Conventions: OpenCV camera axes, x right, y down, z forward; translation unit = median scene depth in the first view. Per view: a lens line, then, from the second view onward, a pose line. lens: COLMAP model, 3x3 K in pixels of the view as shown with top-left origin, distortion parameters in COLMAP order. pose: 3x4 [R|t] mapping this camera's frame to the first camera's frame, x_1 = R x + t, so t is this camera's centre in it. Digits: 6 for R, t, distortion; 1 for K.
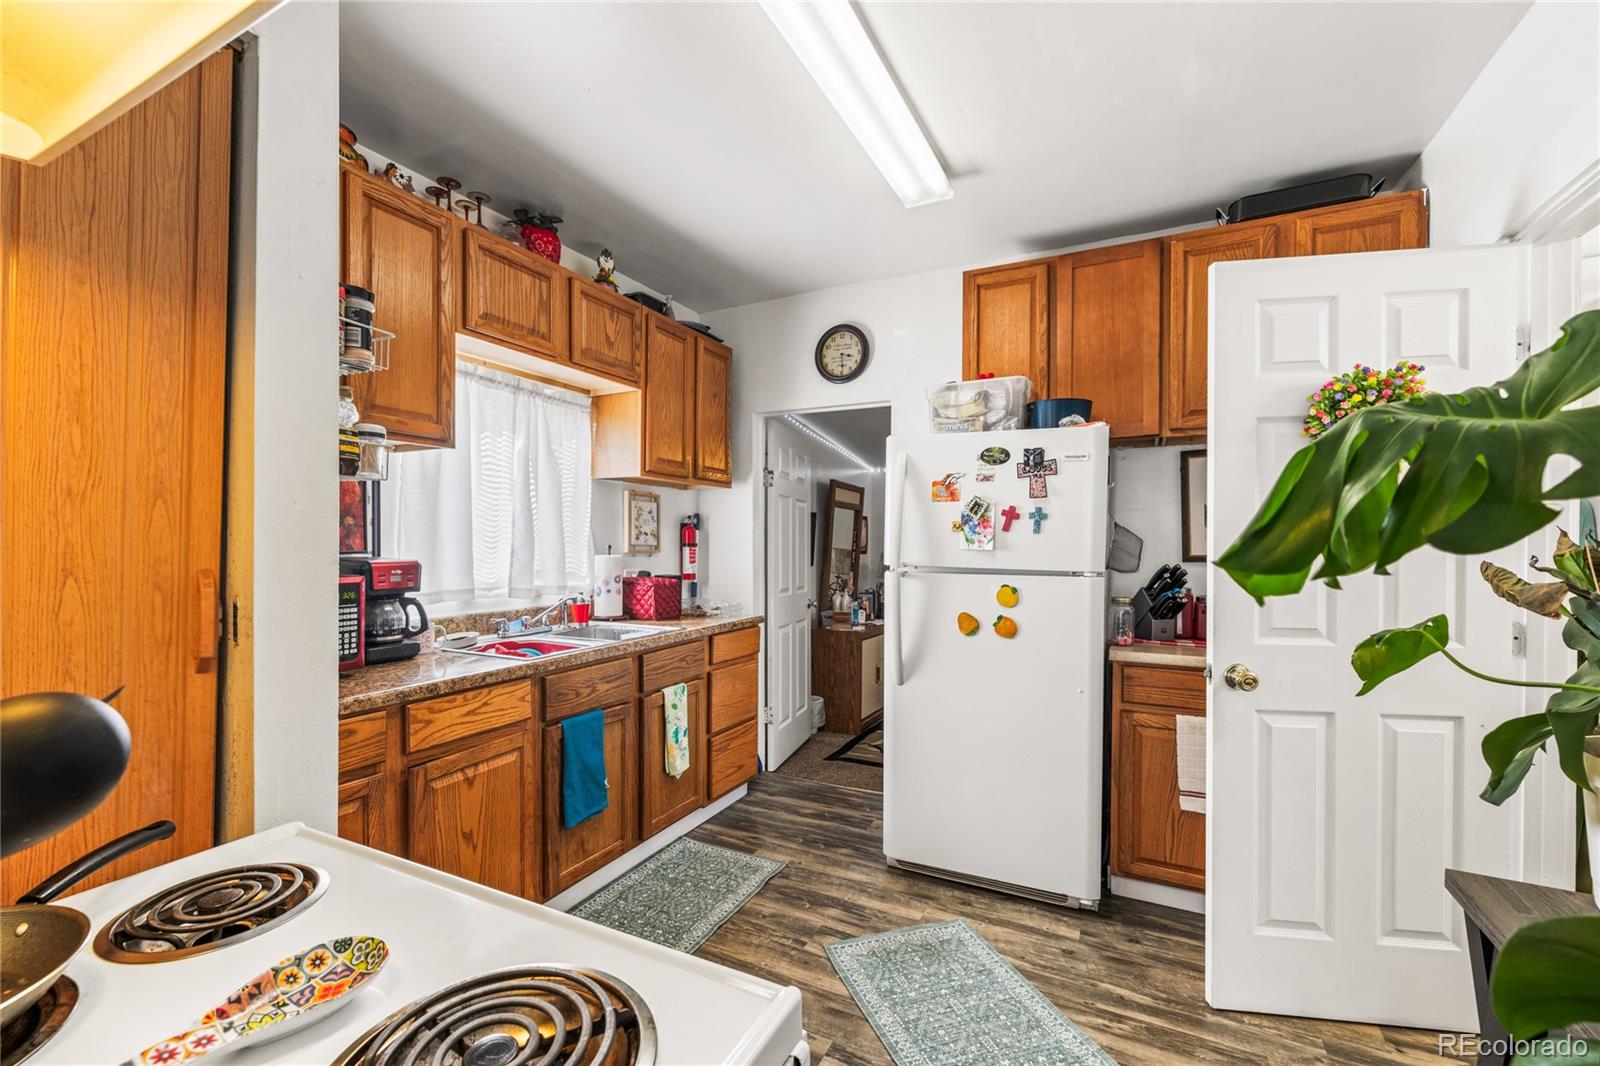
lens RADIAL K [[669.6, 0, 794.5], [0, 669.6, 544.6], [0, 0, 1]] dist [-0.002308, -0.000040]
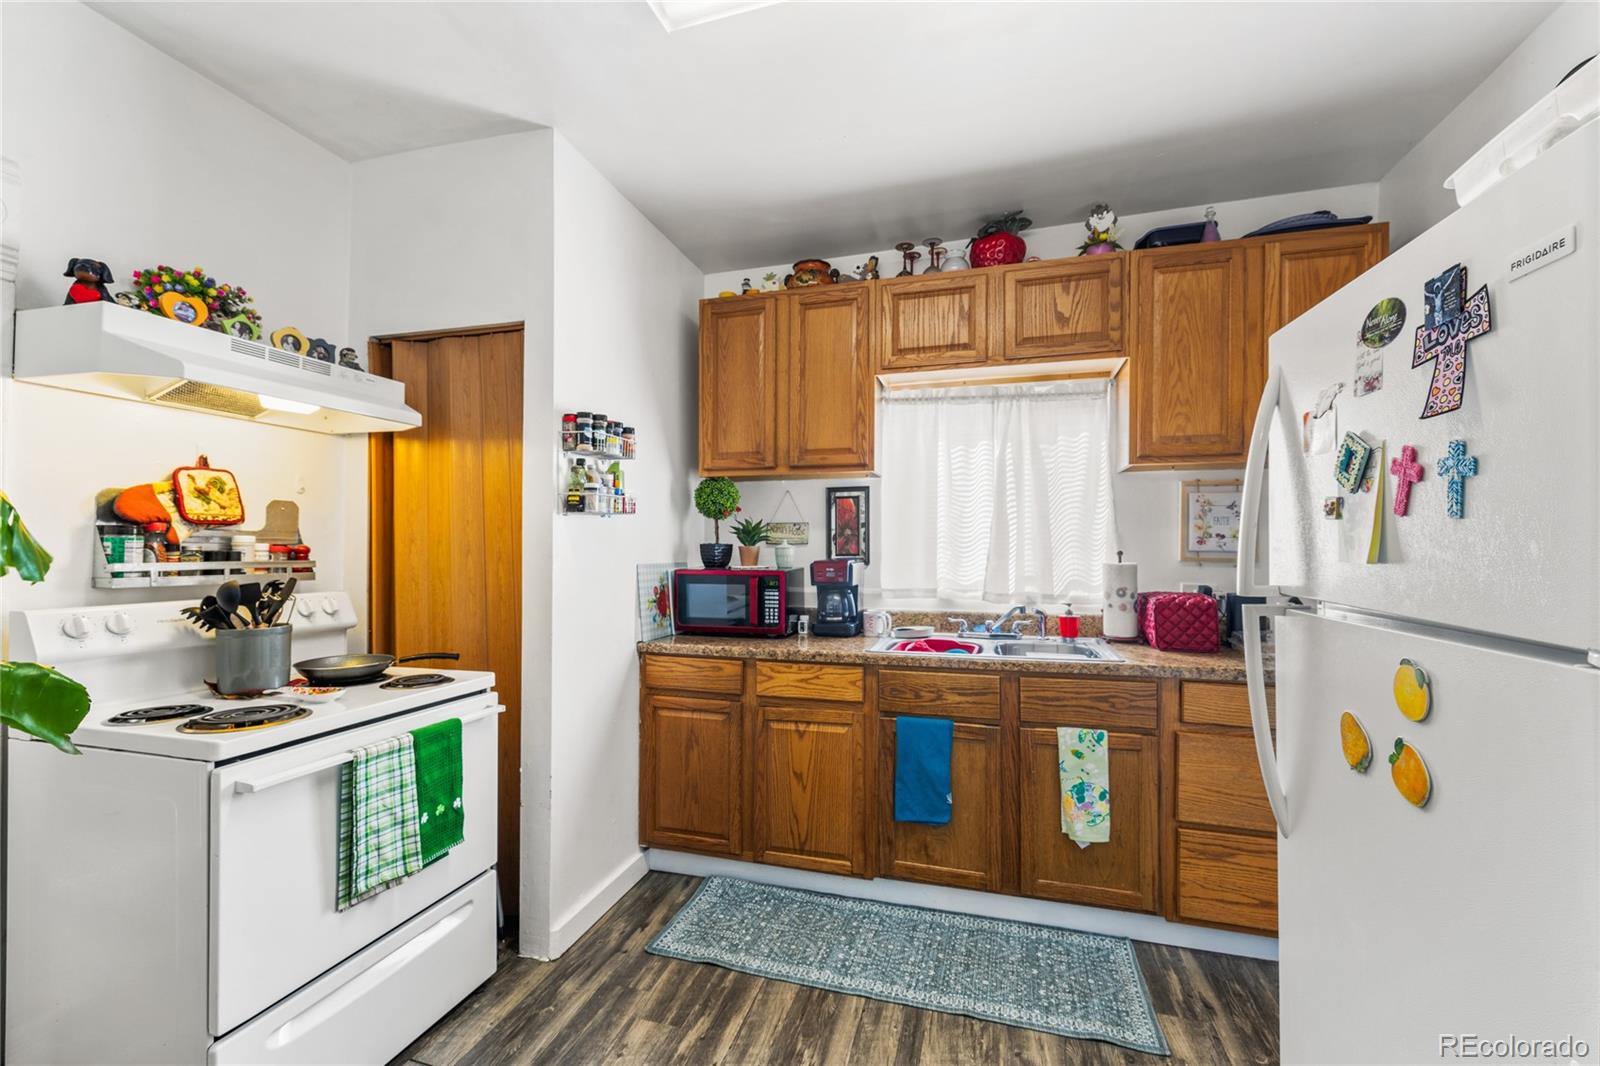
lens RADIAL K [[669.6, 0, 795.9], [0, 669.6, 537.2], [0, 0, 1]] dist [-0.002308, -0.000040]
pose [[0.181741, -0.017031, -0.983199, 0.607269], [-0.003921, 0.999830, -0.018044, 0.000055], [0.983339, 0.007134, 0.181643, 0.585788]]
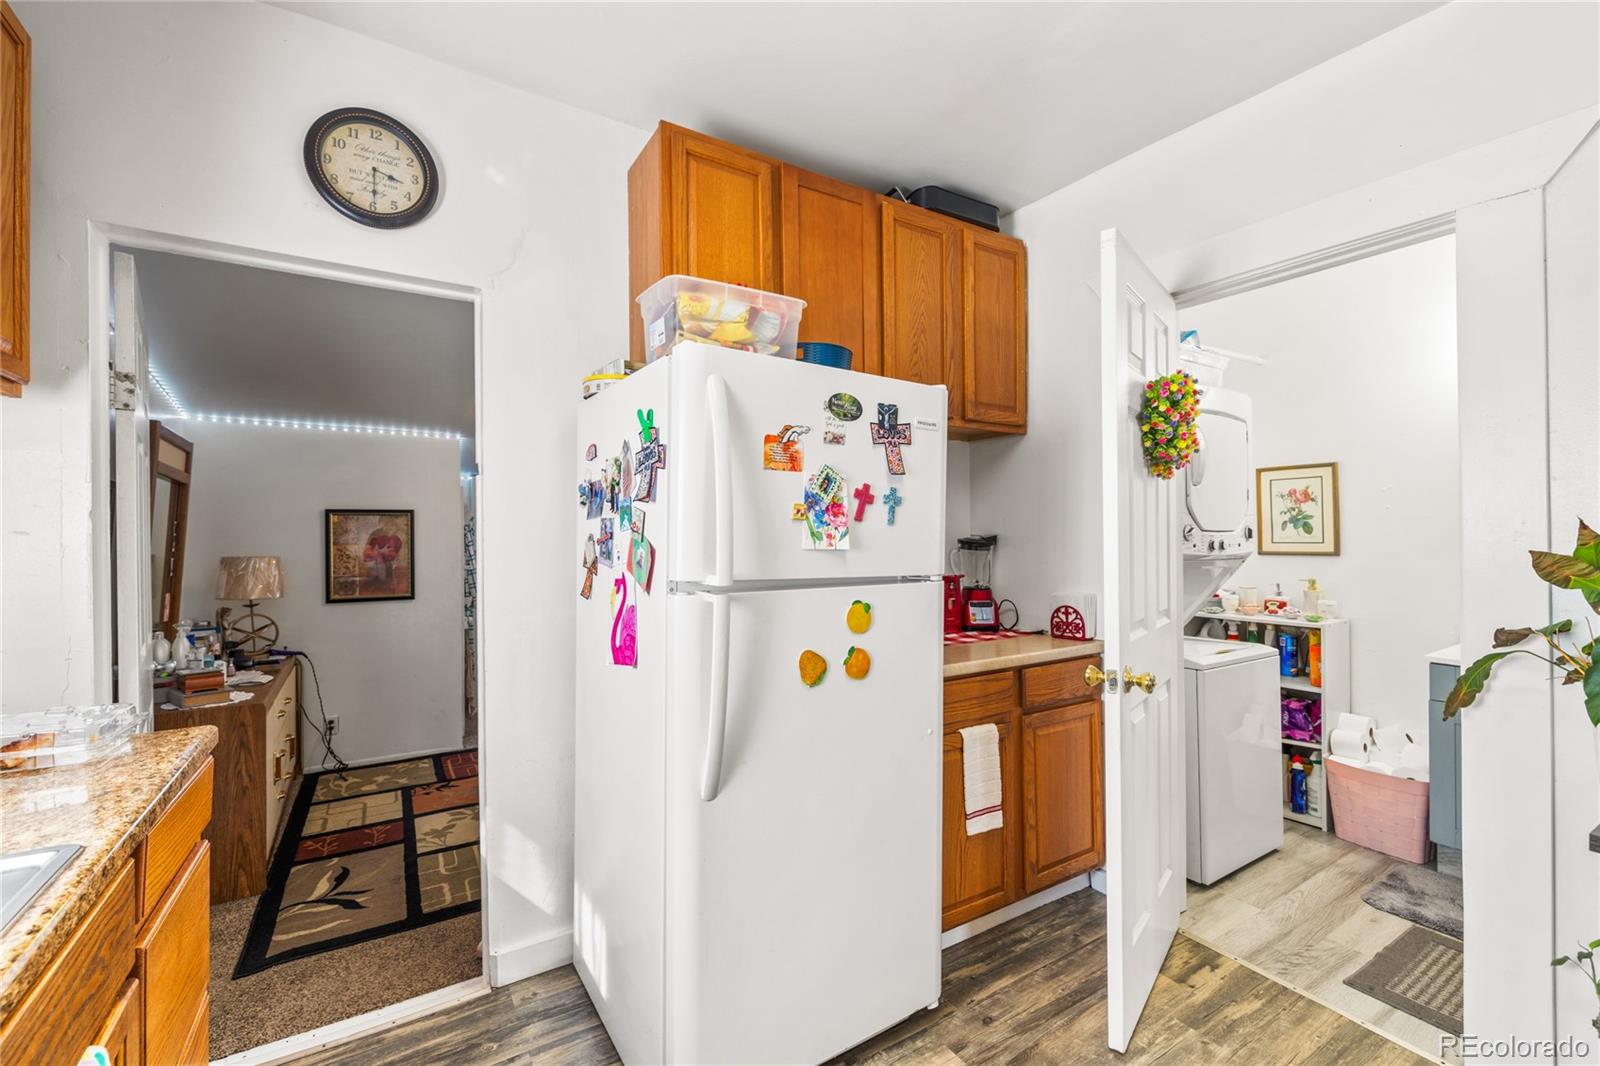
lens RADIAL K [[669.6, 0, 796.5], [0, 669.6, 530.9], [0, 0, 1]] dist [-0.002308, -0.000040]
pose [[0.522881, 0.000486, 0.852405, -0.285323], [0.009273, 0.999937, -0.006259, -0.006218], [-0.852355, 0.011177, 0.522844, 0.685419]]
